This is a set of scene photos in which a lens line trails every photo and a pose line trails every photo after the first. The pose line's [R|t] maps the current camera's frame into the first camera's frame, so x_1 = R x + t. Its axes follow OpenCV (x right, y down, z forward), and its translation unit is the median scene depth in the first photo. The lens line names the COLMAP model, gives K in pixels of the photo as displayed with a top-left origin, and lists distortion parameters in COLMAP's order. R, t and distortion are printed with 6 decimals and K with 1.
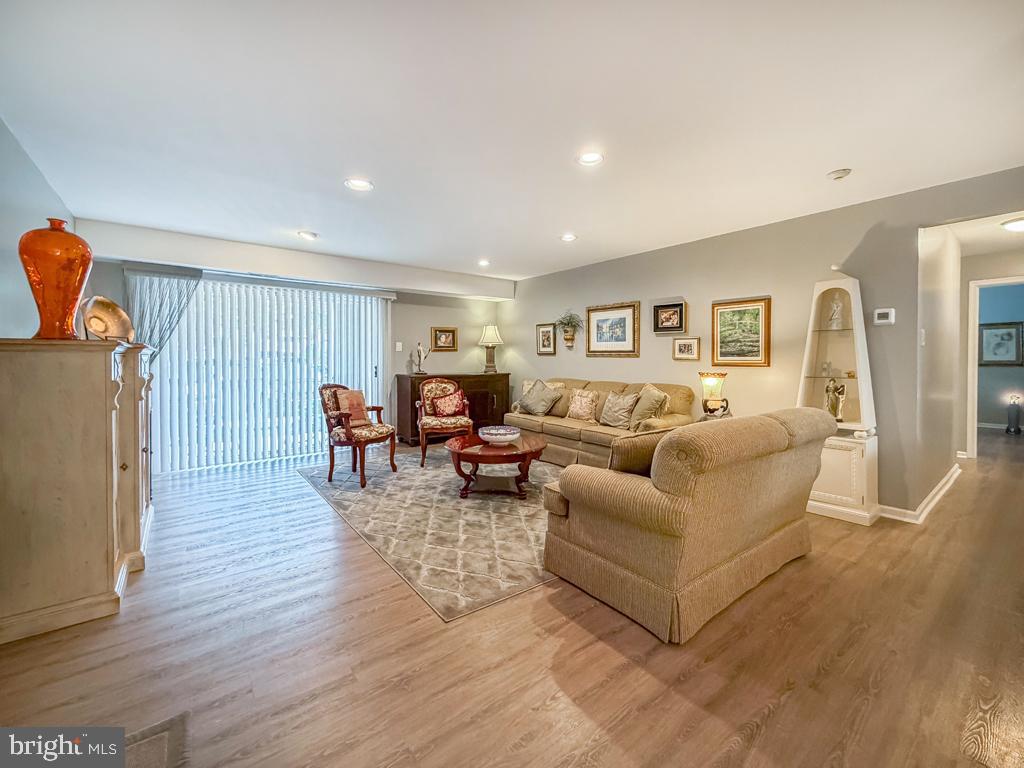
lens RADIAL K [[415.4, 0, 510.4], [0, 415.4, 372.2], [0, 0, 1]] dist [0.001505, 0.000322]
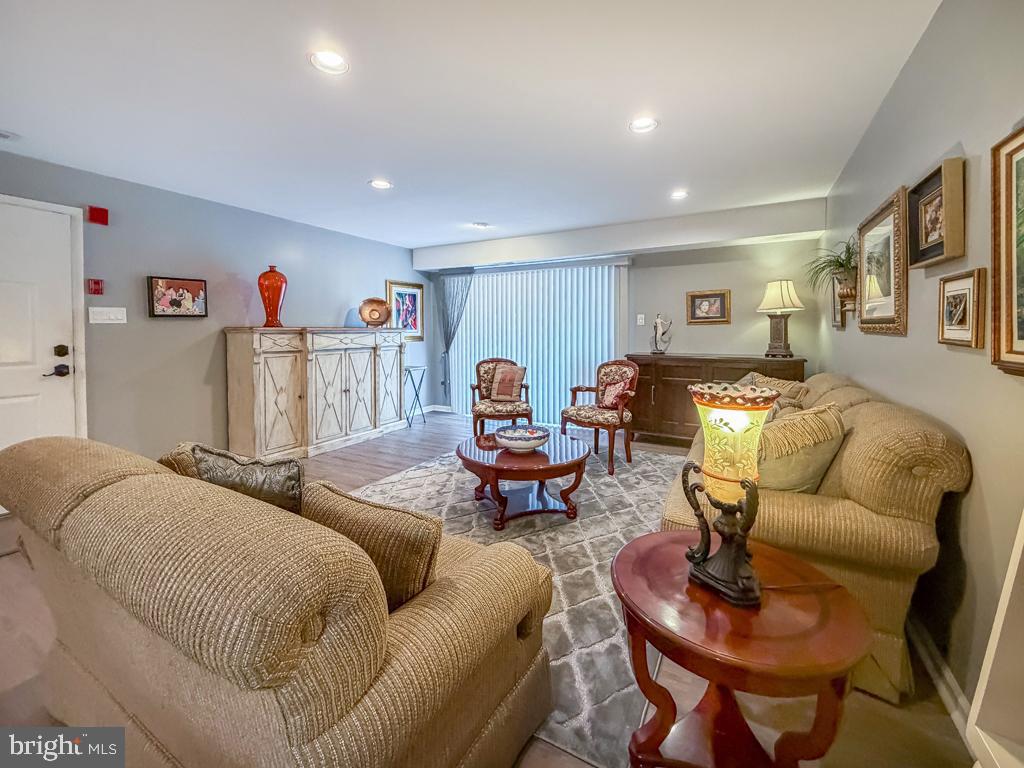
lens RADIAL K [[432.0, 0, 517.8], [0, 432.0, 341.2], [0, 0, 1]] dist [-0.001391, -0.000119]
pose [[0.395871, 0.022332, -0.918035, 0.433858], [-0.027973, 0.999534, 0.012252, -0.021664], [0.917880, 0.020830, 0.396311, 0.431444]]
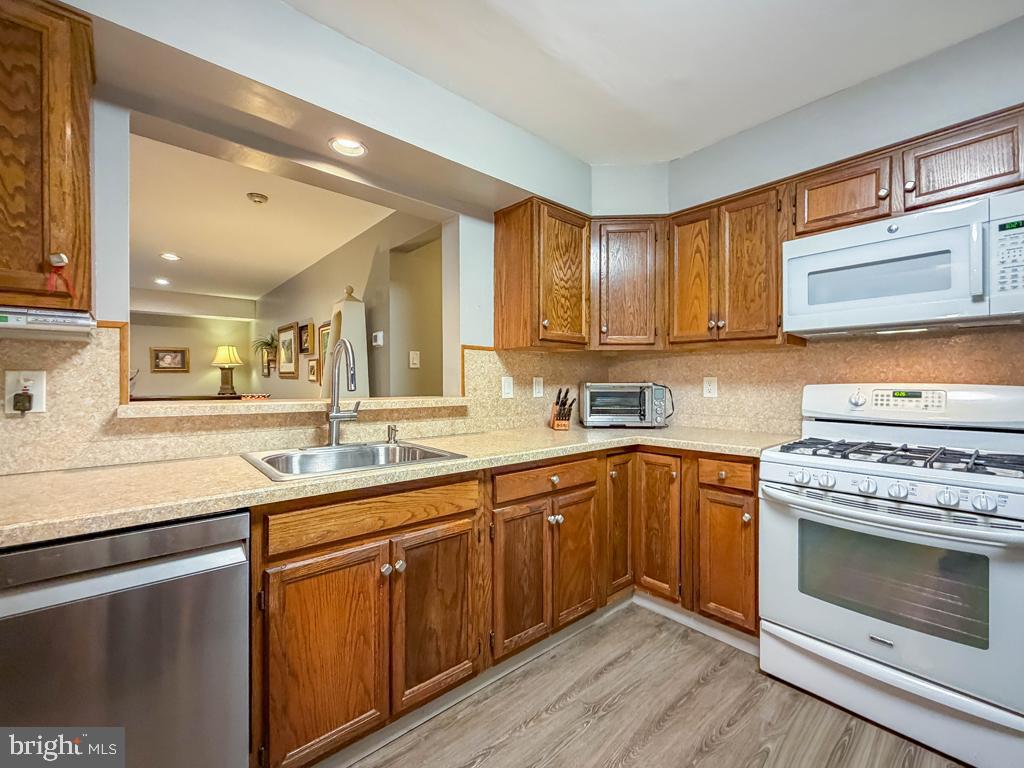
lens RADIAL K [[428.5, 0, 512.0], [0, 428.5, 384.0], [0, 0, 1]] dist [0.000146, -0.000056]
pose [[0.998699, 0.002457, 0.050937, 0.627202], [-0.001217, 0.999702, -0.024367, -0.000455], [-0.050982, 0.024273, 0.998405, -0.031905]]
